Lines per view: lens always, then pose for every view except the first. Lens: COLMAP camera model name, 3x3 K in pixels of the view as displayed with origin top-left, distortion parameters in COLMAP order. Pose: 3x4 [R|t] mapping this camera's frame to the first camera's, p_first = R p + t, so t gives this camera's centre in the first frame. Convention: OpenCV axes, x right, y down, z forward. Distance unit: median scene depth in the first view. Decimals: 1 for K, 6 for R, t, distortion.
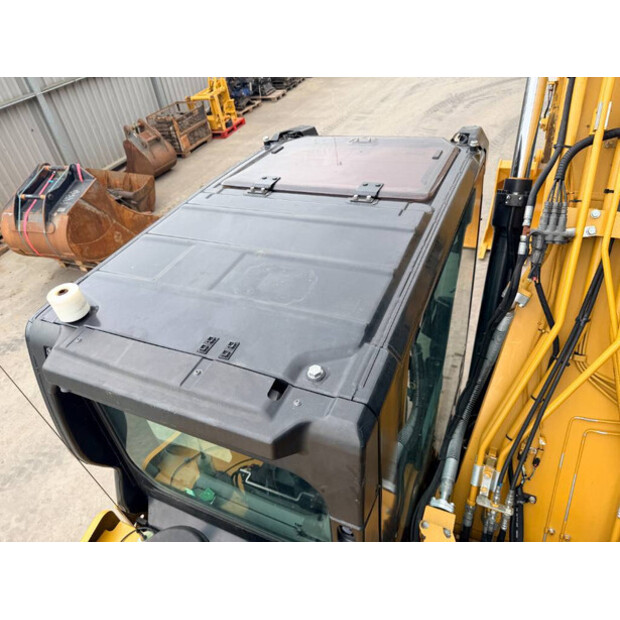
lens RADIAL K [[449.6, 0, 309.6], [0, 449.6, 310.6], [0, 0, 1]] dist [-0.002032, -0.004716]
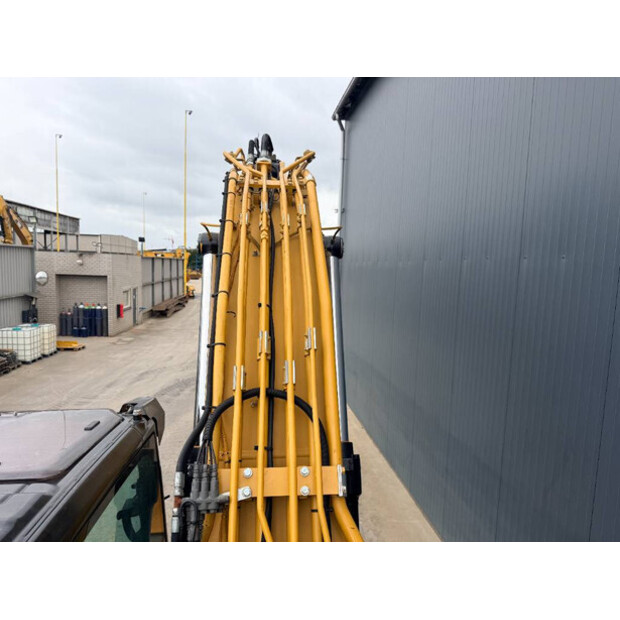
lens RADIAL K [[449.6, 0, 309.6], [0, 449.6, 310.6], [0, 0, 1]] dist [-0.002032, -0.004716]
pose [[0.862119, 0.076514, 0.500896, 0.196304], [0.223826, 0.829356, -0.511927, 0.011573], [-0.454591, 0.553456, 0.697878, 0.070519]]
